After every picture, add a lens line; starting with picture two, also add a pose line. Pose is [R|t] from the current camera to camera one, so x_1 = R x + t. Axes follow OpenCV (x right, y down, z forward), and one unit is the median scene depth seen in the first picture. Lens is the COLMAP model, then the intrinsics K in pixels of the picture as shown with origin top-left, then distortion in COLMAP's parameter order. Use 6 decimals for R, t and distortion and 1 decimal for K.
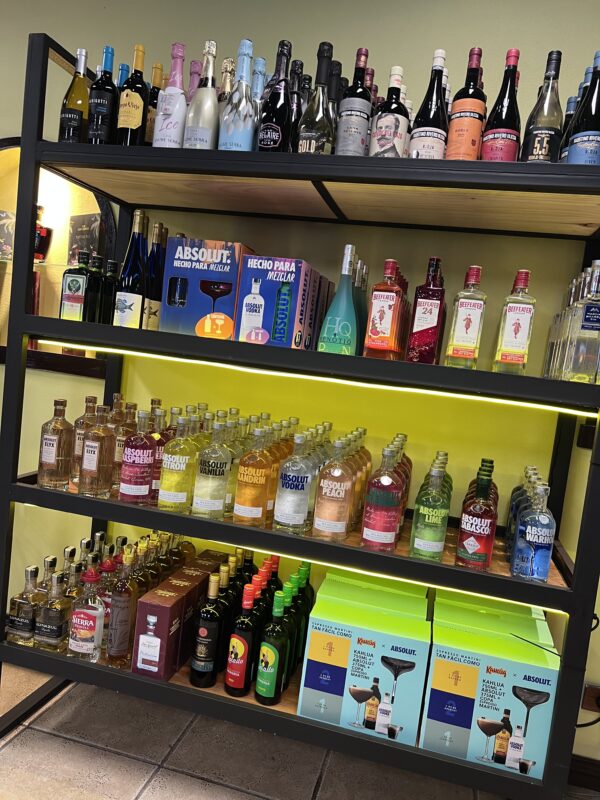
lens RADIAL K [[603.7, 0, 300.0], [0, 603.7, 400.0], [0, 0, 1]] dist [0.050836, -0.004817]
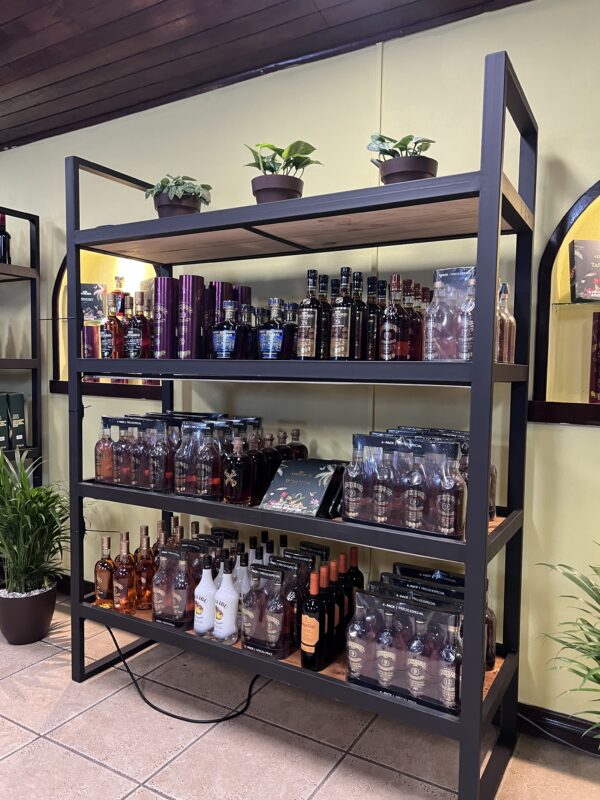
lens RADIAL K [[603.7, 0, 300.0], [0, 603.7, 400.0], [0, 0, 1]] dist [0.050836, -0.004817]
pose [[0.946504, -0.086266, -0.310947, 0.347787], [0.074171, 0.995964, -0.050538, 0.050294], [0.314051, 0.024771, 0.949083, -0.112896]]
